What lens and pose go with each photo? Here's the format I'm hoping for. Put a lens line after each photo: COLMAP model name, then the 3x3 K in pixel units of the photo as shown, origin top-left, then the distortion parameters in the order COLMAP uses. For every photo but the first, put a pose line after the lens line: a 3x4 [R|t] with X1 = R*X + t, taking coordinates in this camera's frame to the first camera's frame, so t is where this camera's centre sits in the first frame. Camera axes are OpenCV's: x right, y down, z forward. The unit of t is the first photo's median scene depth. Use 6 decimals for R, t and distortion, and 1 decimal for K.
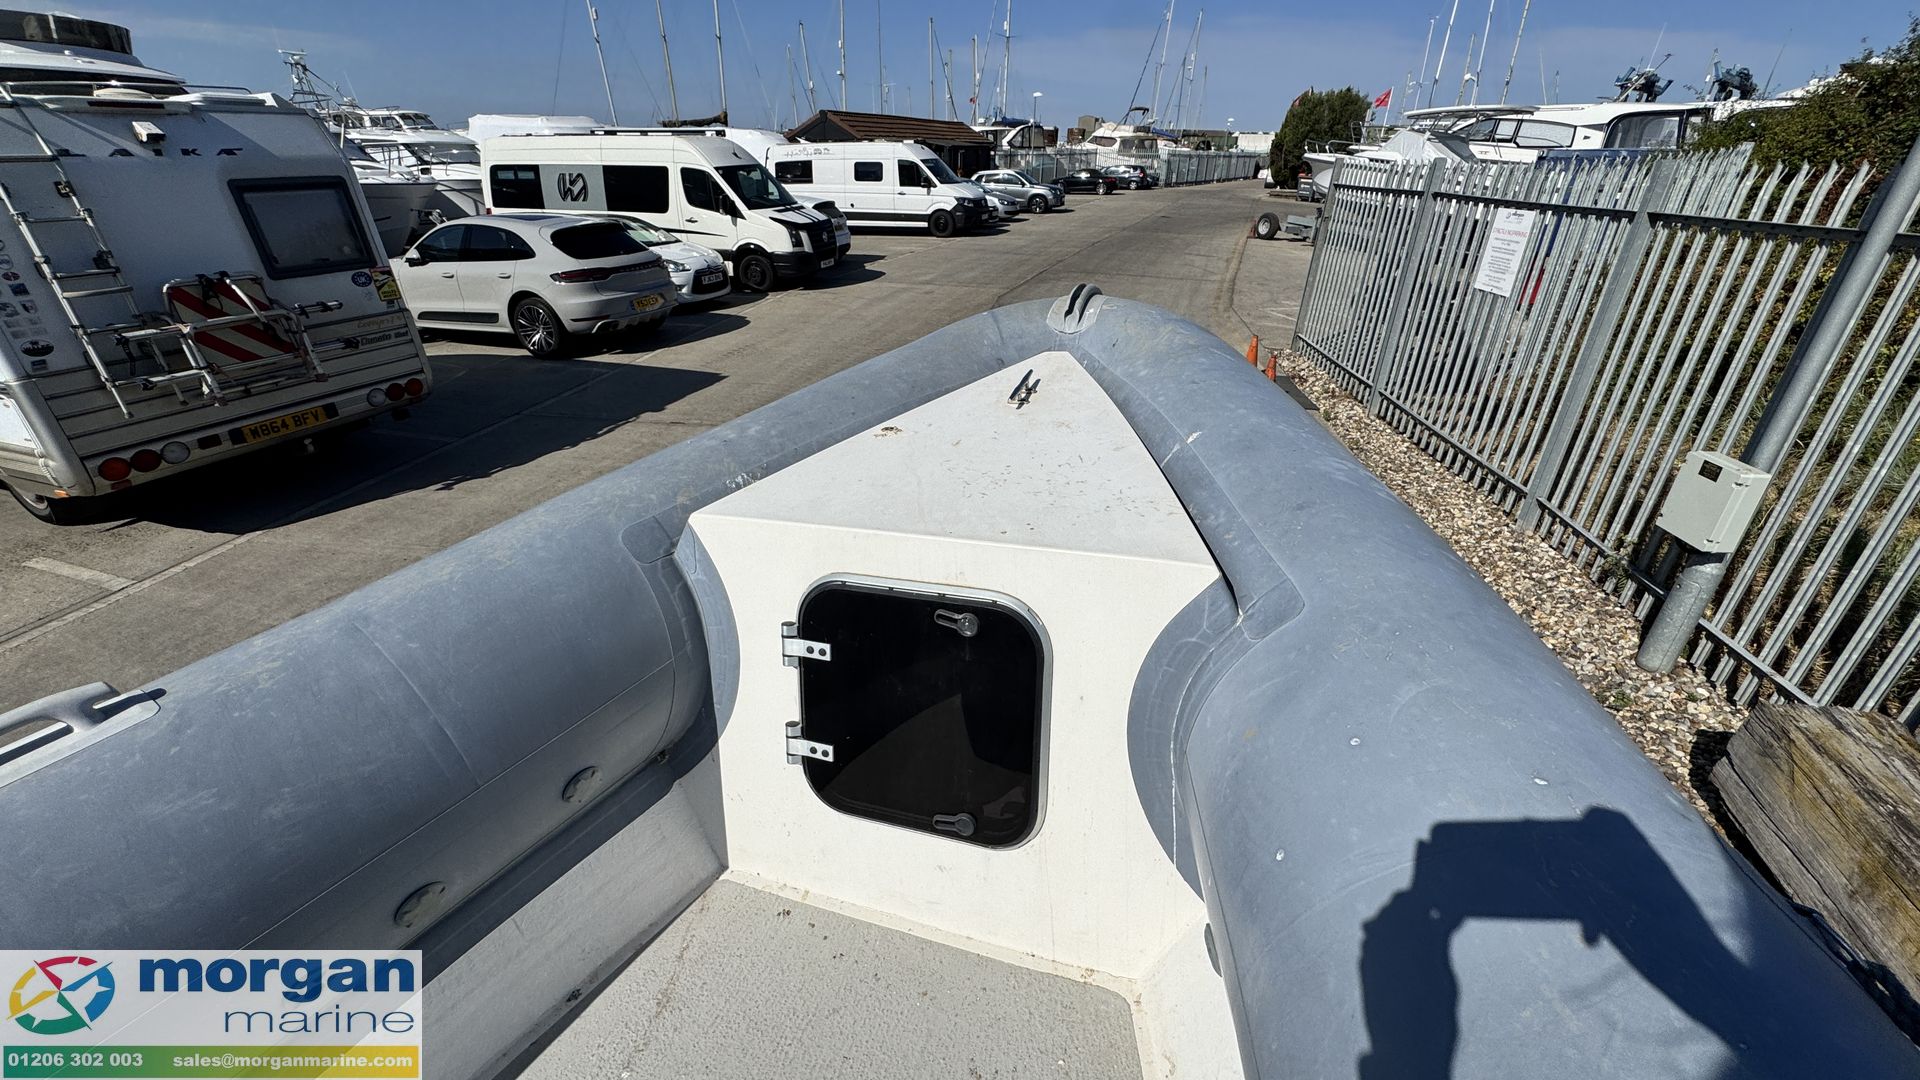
lens RADIAL K [[763.6, 0, 961.1], [0, 763.6, 540.6], [0, 0, 1]] dist [-0.004648, 0.000640]
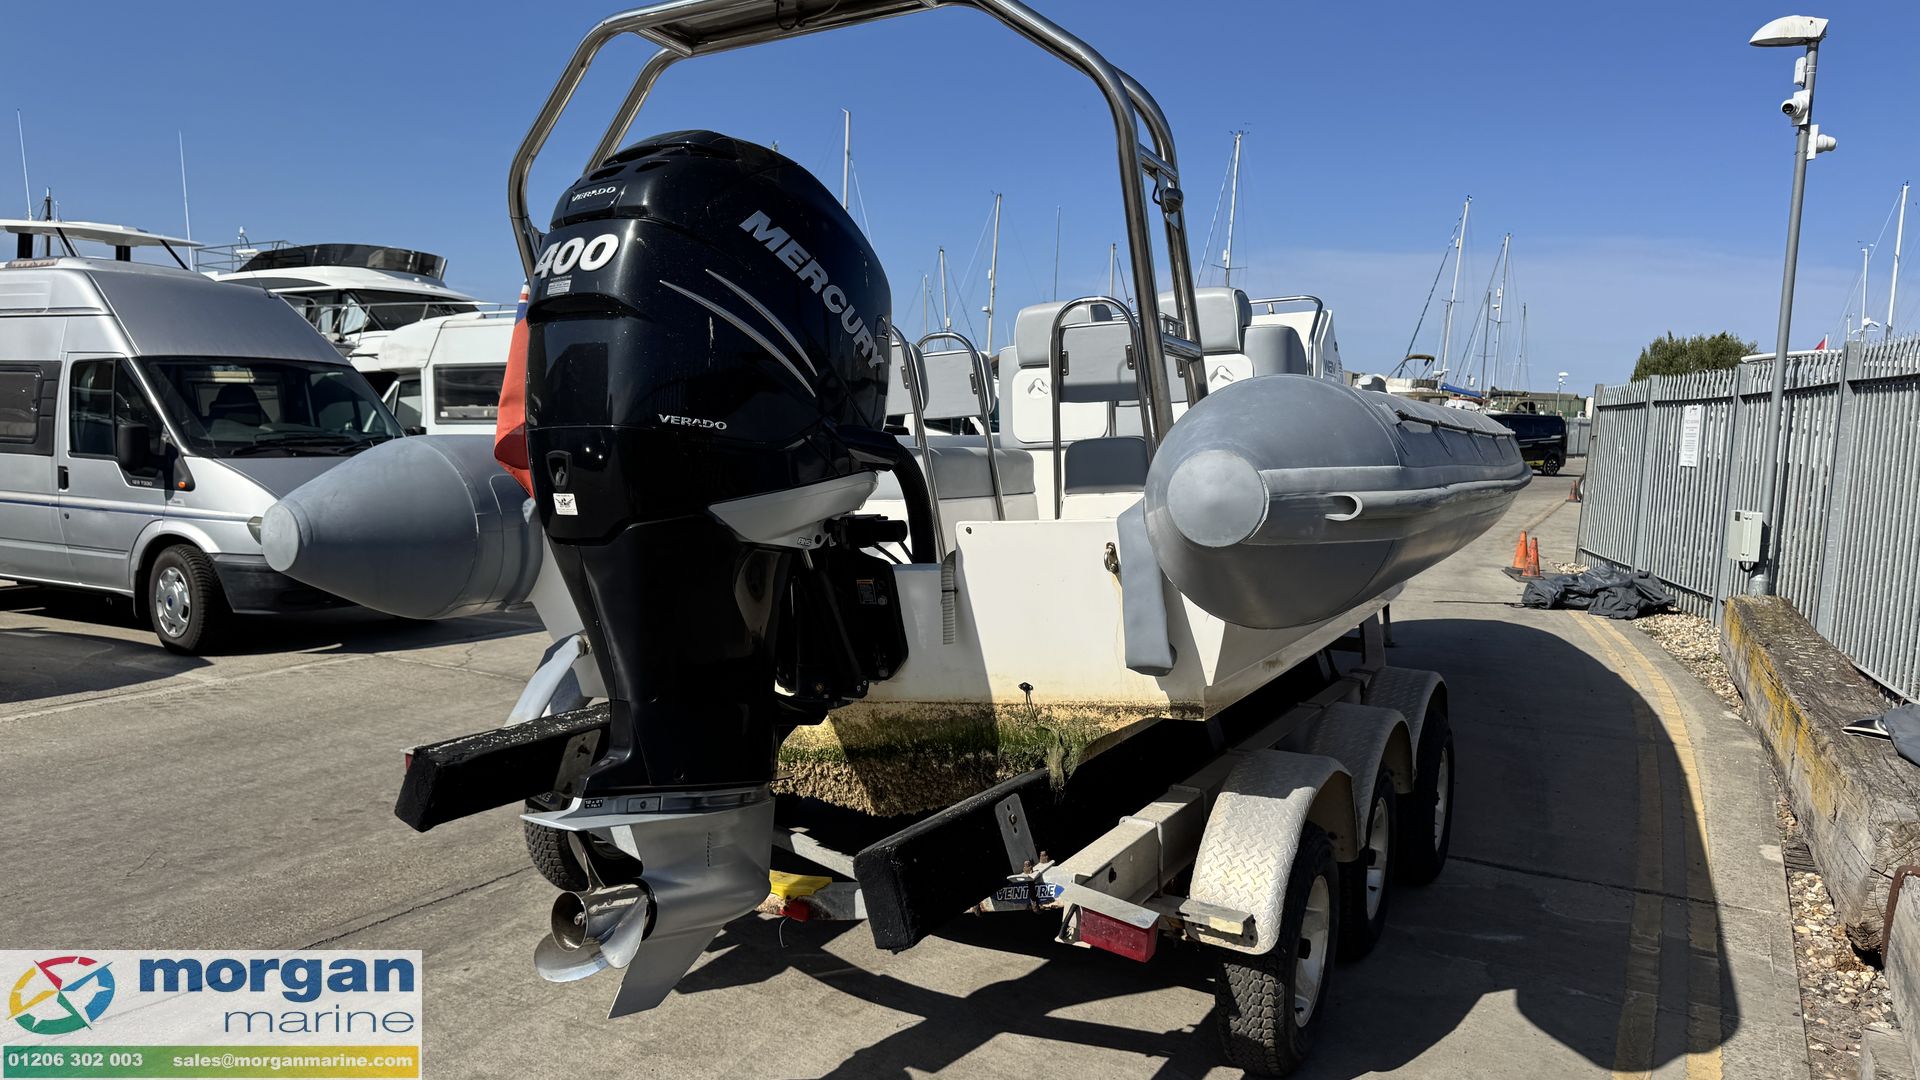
lens RADIAL K [[1345.5, 0, 978.6], [0, 1345.5, 557.0], [0, 0, 1]] dist [0.086678, -0.105058]
pose [[0.993276, 0.035245, -0.110276, -0.077423], [-0.072588, 0.931640, -0.356060, 0.252707], [0.090188, 0.361670, 0.927934, -0.412433]]
